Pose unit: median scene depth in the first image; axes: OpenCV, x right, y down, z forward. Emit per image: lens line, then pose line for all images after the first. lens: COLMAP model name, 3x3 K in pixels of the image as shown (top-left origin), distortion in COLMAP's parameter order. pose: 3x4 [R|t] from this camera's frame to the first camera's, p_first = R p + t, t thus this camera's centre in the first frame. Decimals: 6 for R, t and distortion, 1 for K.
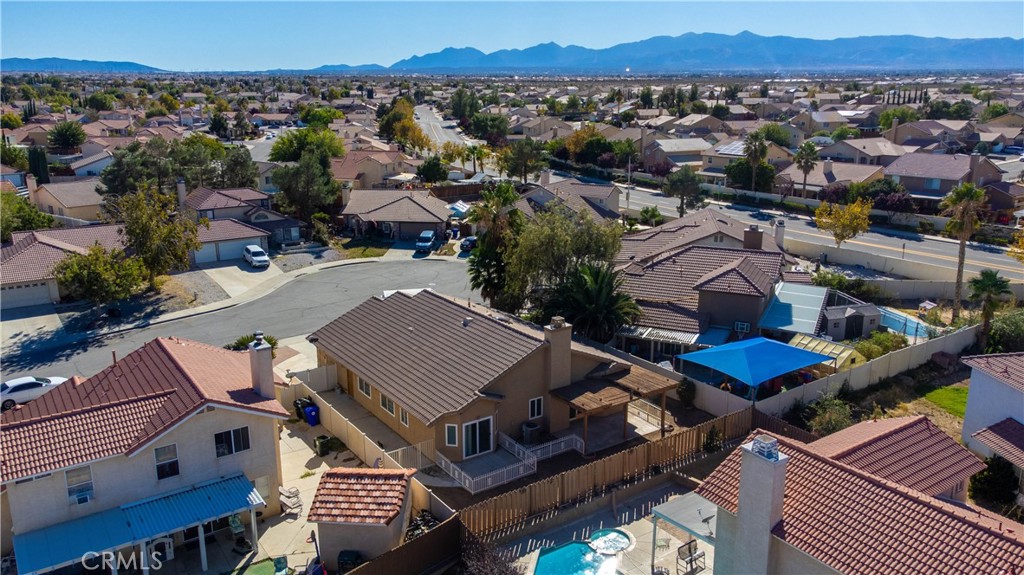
lens RADIAL K [[764.9, 0, 509.9], [0, 764.9, 290.7], [0, 0, 1]] dist [0.016197, 0.058794]
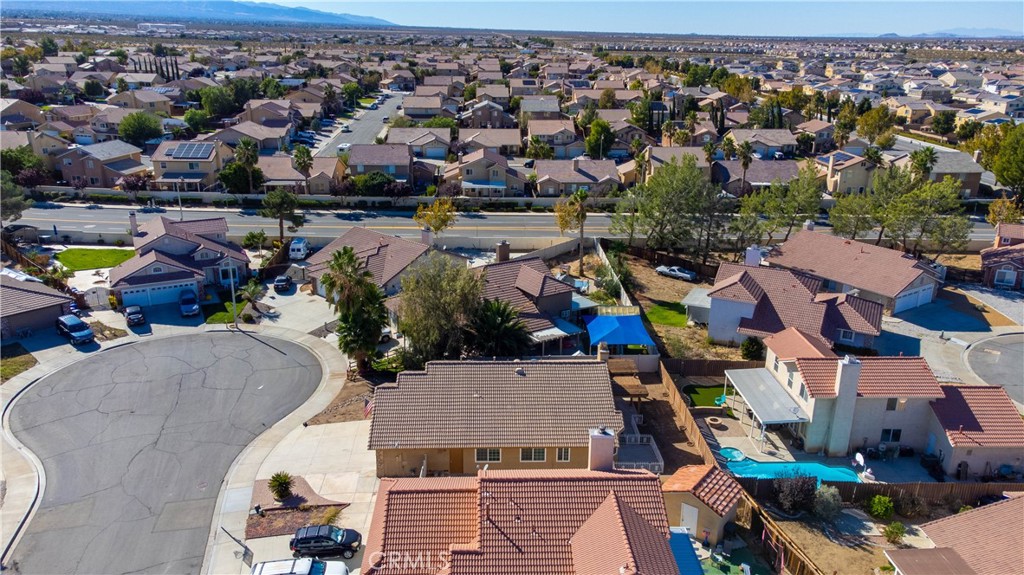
lens RADIAL K [[762.1, 0, 506.9], [0, 762.1, 289.9], [0, 0, 1]] dist [0.049145, -0.005990]
pose [[0.543247, -0.260901, 0.798006, -0.729340], [0.207589, 0.962719, 0.173435, -0.219302], [-0.813504, 0.071440, 0.577154, 0.208692]]
